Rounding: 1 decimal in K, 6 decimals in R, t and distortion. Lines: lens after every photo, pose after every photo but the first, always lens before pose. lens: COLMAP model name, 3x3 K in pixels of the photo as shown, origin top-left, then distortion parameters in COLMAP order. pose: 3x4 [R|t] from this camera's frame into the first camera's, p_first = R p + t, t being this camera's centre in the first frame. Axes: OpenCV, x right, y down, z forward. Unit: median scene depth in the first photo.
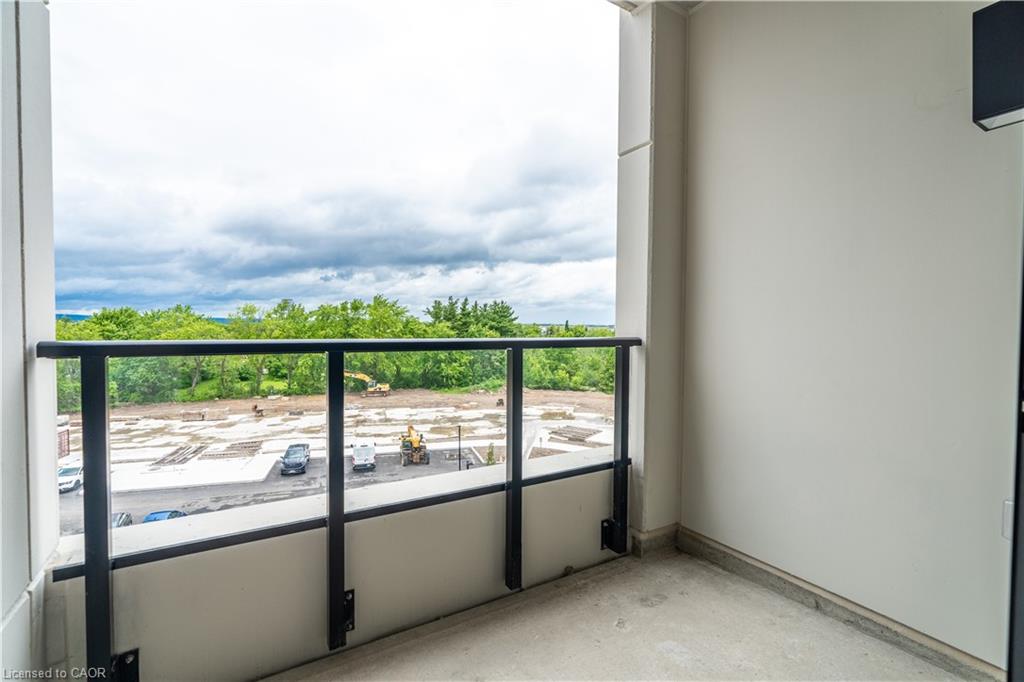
lens RADIAL K [[456.7, 0, 512.0], [0, 456.7, 341.0], [0, 0, 1]] dist [0.000181, 0.000710]
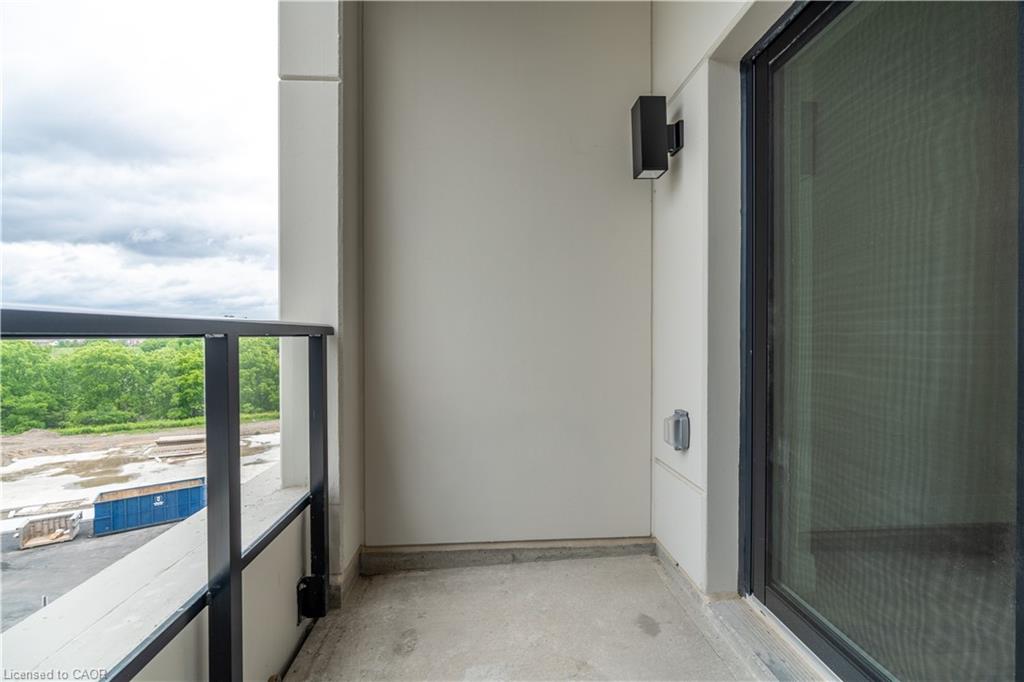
lens RADIAL K [[456.7, 0, 512.0], [0, 456.7, 341.0], [0, 0, 1]] dist [0.000181, 0.000710]
pose [[0.468556, -0.018944, 0.883231, -0.283485], [0.034405, 0.999403, 0.003184, 0.030508], [-0.882764, 0.028896, 0.468928, 0.395066]]
